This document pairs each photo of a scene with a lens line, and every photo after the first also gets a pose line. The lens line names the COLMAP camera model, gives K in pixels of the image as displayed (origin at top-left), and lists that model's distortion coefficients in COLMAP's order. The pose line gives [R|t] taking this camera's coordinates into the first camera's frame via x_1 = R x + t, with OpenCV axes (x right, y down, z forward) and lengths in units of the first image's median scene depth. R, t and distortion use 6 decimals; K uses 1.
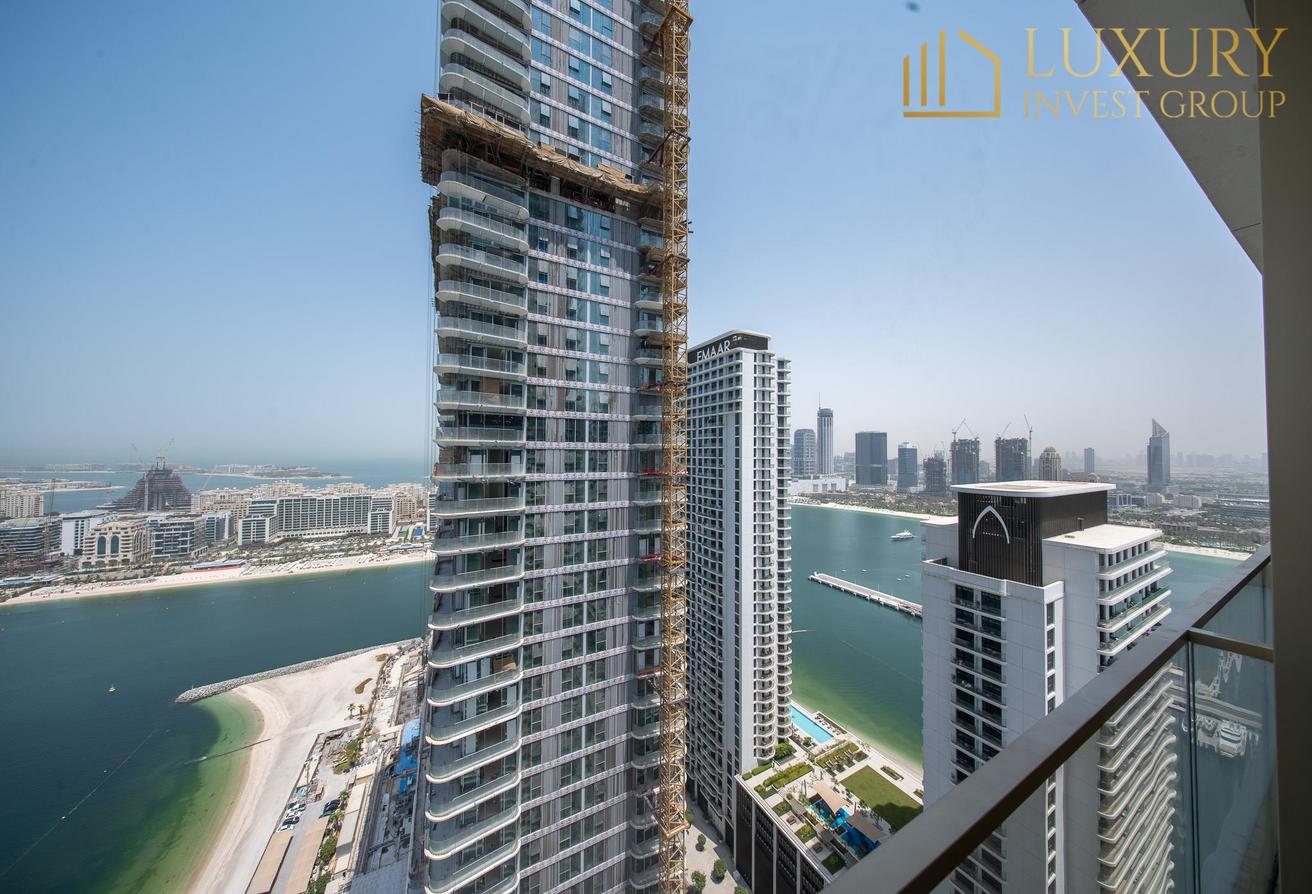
lens RADIAL K [[386.0, 0, 656.0], [0, 386.0, 447.0], [0, 0, 1]] dist [0.006643, -0.003659]
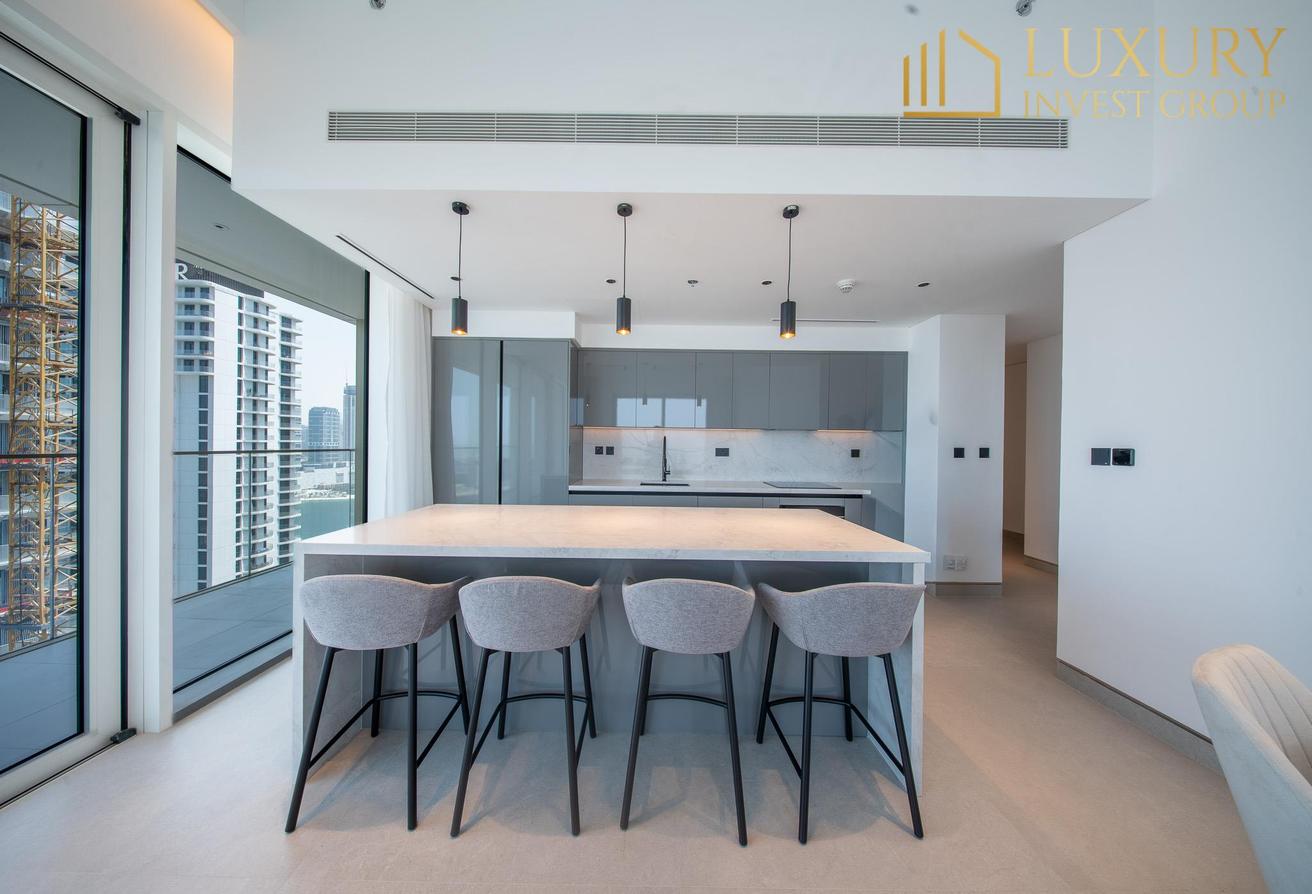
lens RADIAL K [[388.4, 0, 654.3], [0, 388.4, 446.3], [0, 0, 1]] dist [-0.001387, -0.000091]
pose [[0.479314, -0.003646, 0.877636, -0.029577], [-0.028759, 0.999389, 0.019858, 0.003863], [-0.877172, -0.034758, 0.478917, -0.112427]]
